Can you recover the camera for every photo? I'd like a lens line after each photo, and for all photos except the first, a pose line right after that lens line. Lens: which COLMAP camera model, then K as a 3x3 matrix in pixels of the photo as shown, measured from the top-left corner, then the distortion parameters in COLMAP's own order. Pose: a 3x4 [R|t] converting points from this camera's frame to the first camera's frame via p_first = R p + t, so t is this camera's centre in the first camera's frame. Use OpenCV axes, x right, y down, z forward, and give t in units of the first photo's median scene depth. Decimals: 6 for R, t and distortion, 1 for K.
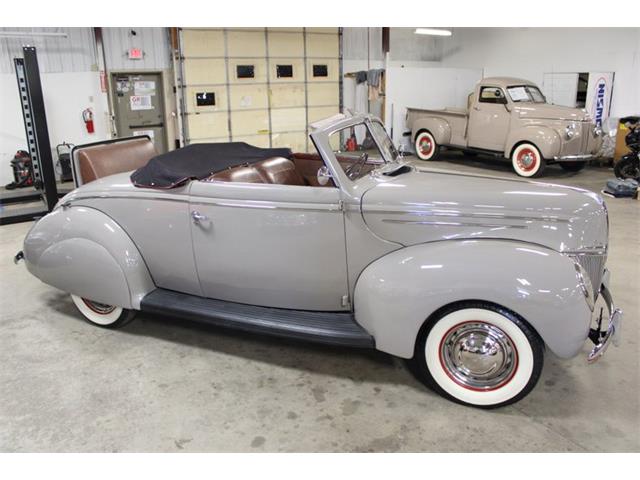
lens RADIAL K [[533.9, 0, 320.0], [0, 533.9, 240.0], [0, 0, 1]] dist [-0.158214, 0.145426]
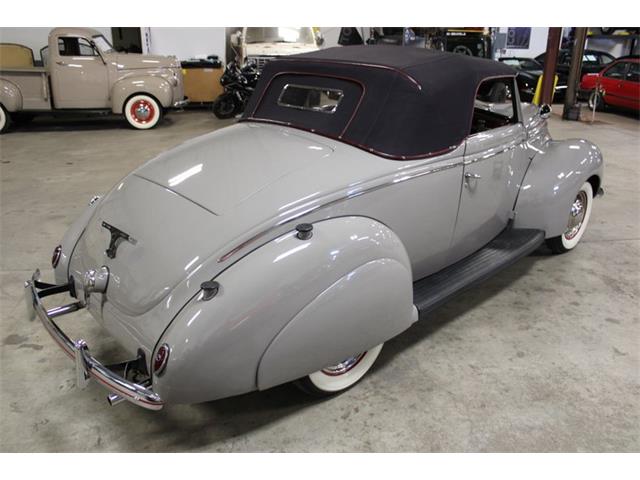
lens RADIAL K [[533.9, 0, 320.0], [0, 533.9, 240.0], [0, 0, 1]] dist [-0.158214, 0.145426]
pose [[0.399913, -0.319570, 0.859037, -0.350034], [0.247308, 0.940108, 0.234598, -0.066568], [-0.882558, 0.118628, 0.454994, 0.255892]]
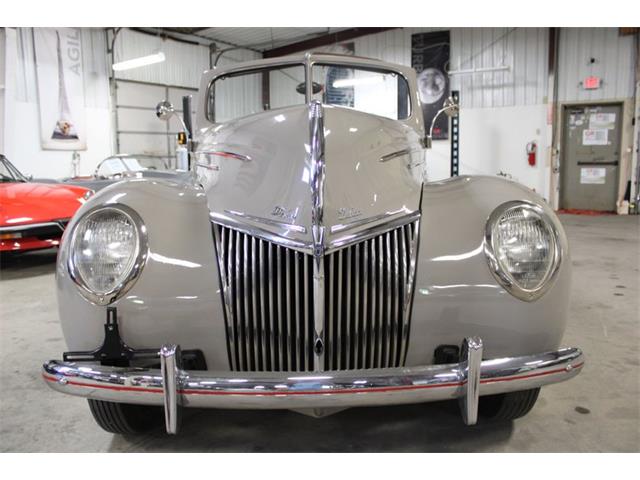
lens RADIAL K [[533.9, 0, 320.0], [0, 533.9, 240.0], [0, 0, 1]] dist [-0.158214, 0.145426]
pose [[0.431260, 0.139137, -0.891435, 0.276174], [-0.251831, 0.967332, 0.029152, 0.001809], [0.866369, 0.211919, 0.452211, 0.230964]]
